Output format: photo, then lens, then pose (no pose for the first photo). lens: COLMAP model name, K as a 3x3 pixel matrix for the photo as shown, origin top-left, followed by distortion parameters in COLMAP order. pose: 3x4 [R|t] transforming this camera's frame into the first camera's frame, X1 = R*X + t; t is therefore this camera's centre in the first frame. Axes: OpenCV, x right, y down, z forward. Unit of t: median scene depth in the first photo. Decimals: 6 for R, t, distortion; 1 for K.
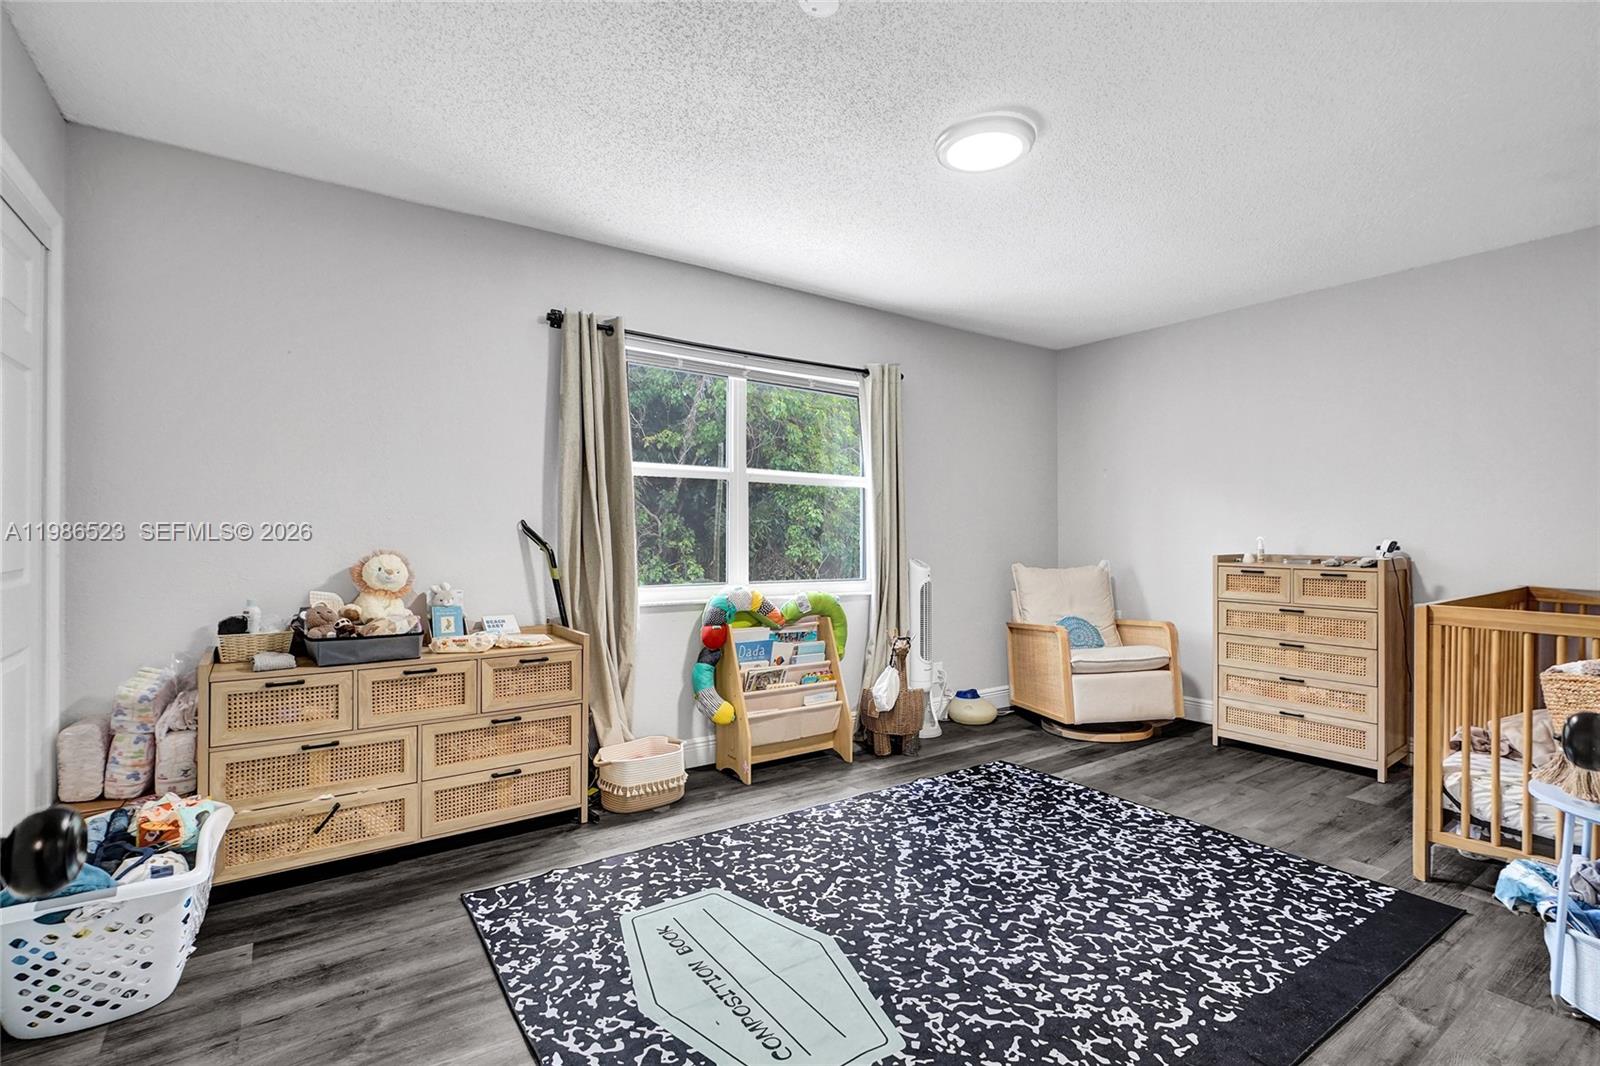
lens RADIAL K [[739.7, 0, 813.0], [0, 739.7, 540.3], [0, 0, 1]] dist [-0.009369, 0.004559]
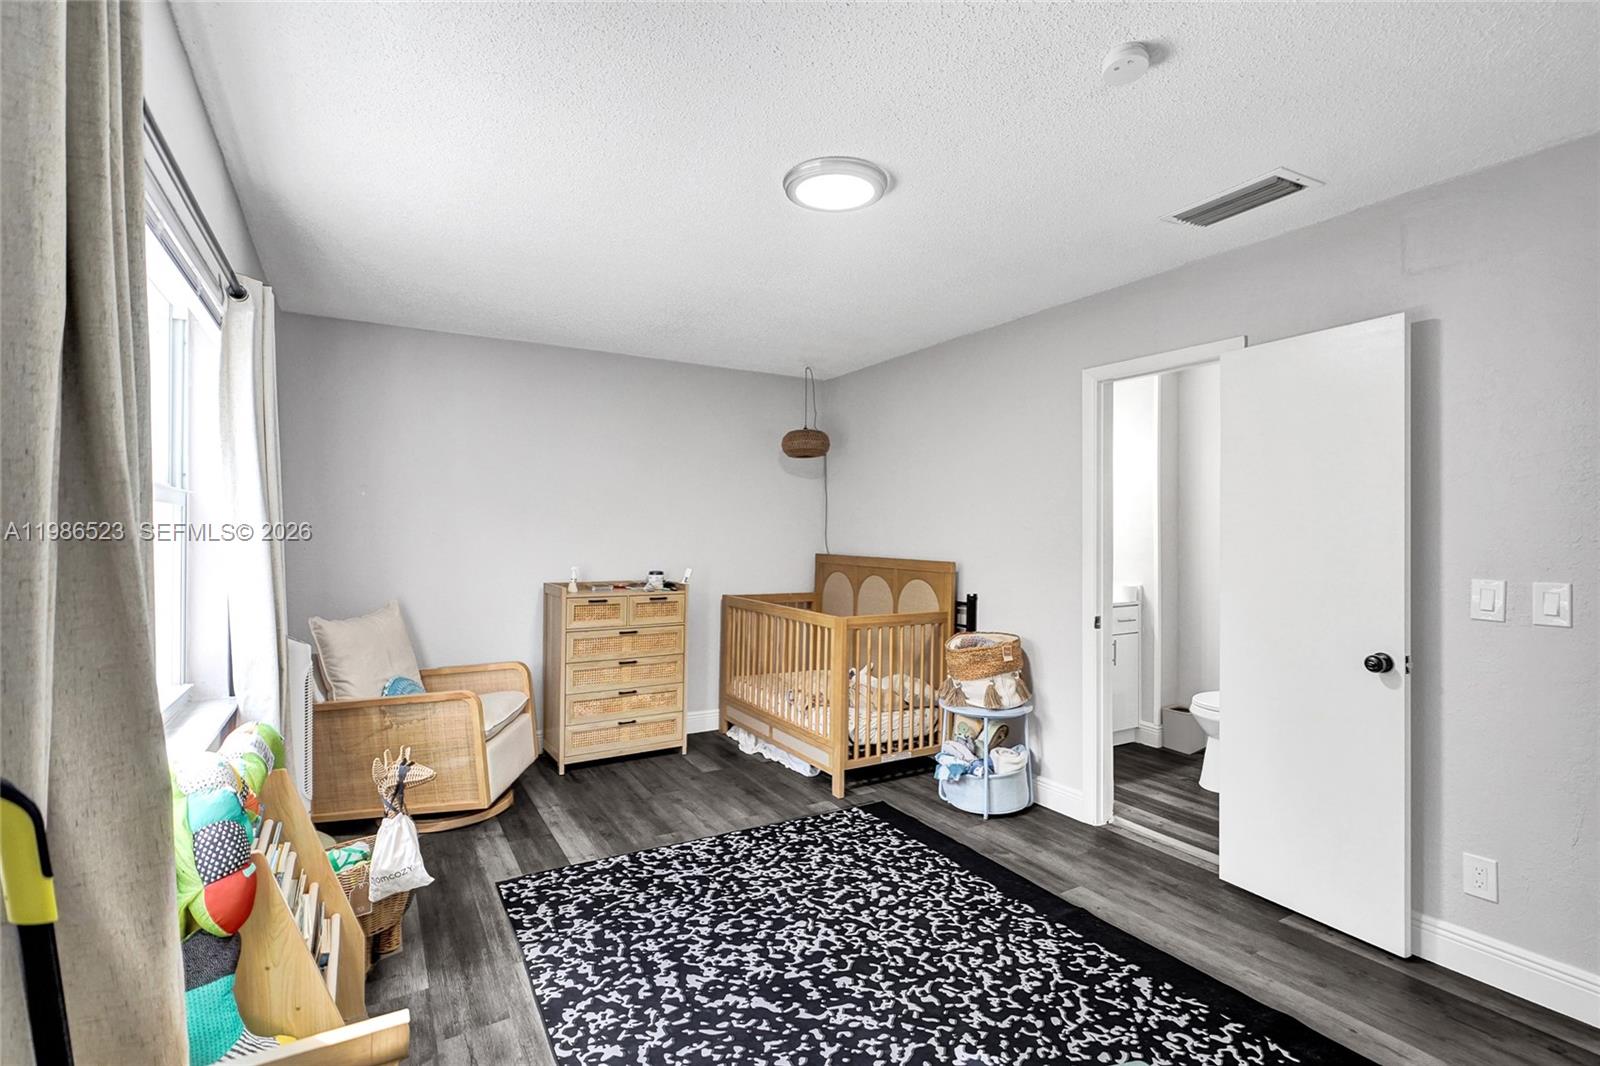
lens RADIAL K [[739.7, 0, 785.8], [0, 739.7, 523.4], [0, 0, 1]] dist [-0.009369, 0.004559]
pose [[0.093313, 0.012750, 0.995555, -0.703647], [0.000093, 0.999918, -0.012814, -0.087506], [-0.995637, 0.001289, 0.093305, 0.945991]]
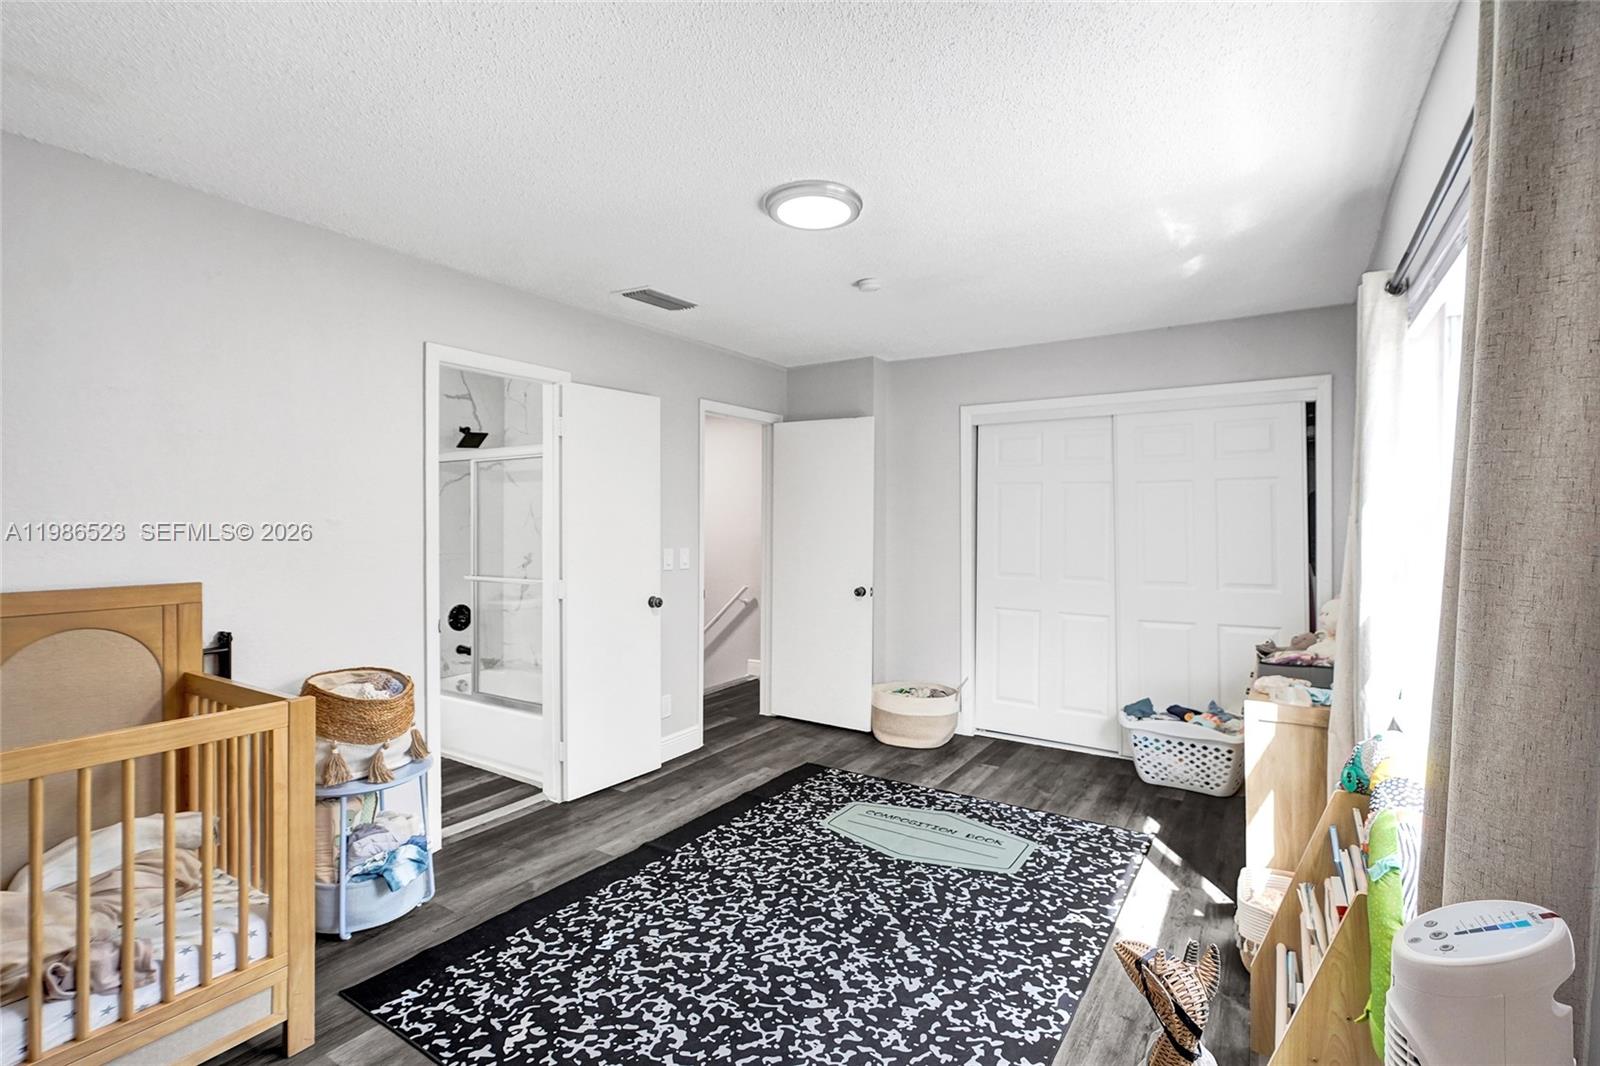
lens RADIAL K [[739.7, 0, 812.1], [0, 739.7, 528.4], [0, 0, 1]] dist [-0.009369, 0.004559]
pose [[-0.925431, 0.002558, -0.378907, 0.604285], [-0.003444, 0.999879, 0.015164, -0.109248], [0.378900, 0.015338, -0.925310, 1.890436]]
